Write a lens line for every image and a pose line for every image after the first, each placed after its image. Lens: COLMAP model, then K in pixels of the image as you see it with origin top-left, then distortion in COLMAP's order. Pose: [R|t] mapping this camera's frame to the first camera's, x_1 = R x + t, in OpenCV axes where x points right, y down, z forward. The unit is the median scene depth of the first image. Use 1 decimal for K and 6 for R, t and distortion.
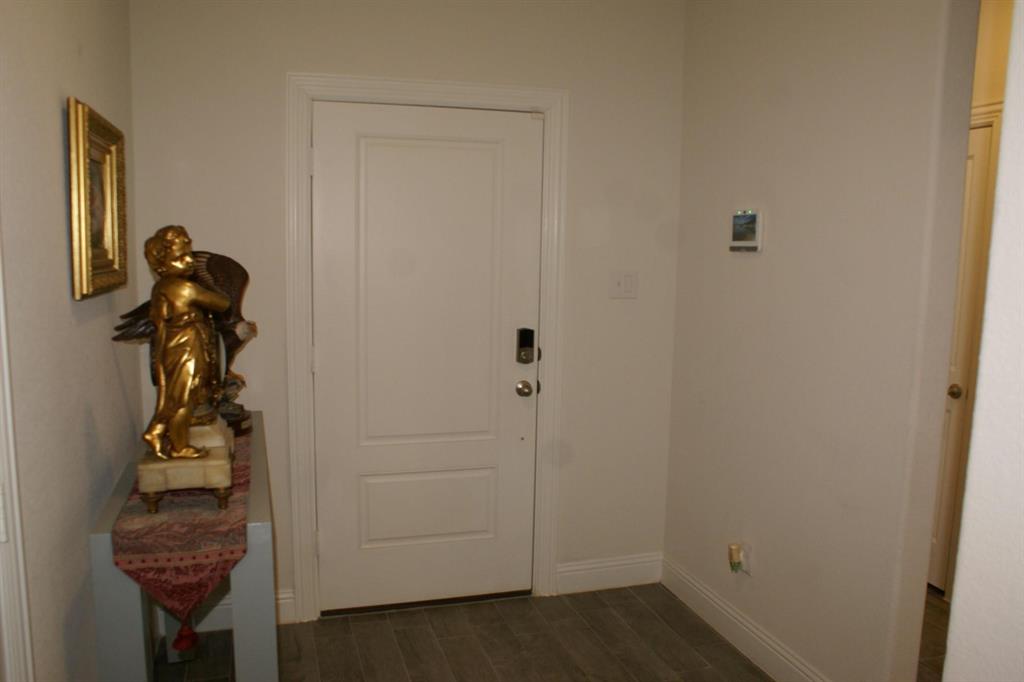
lens RADIAL K [[838.5, 0, 513.1], [0, 838.5, 349.2], [0, 0, 1]] dist [-0.144179, 0.132980]
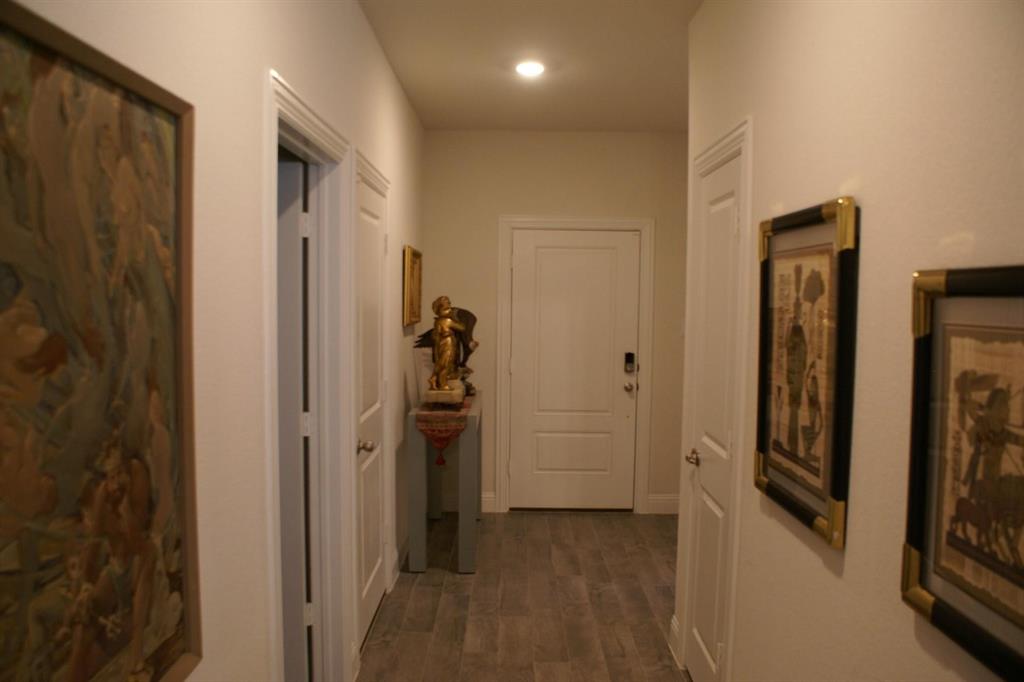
lens RADIAL K [[838.5, 0, 511.2], [0, 838.5, 338.3], [0, 0, 1]] dist [-0.144179, 0.132980]
pose [[0.956646, 0.011766, -0.291015, 0.388309], [-0.036625, 0.996112, -0.080123, 0.128058], [0.288941, 0.087307, 0.953358, -1.006929]]
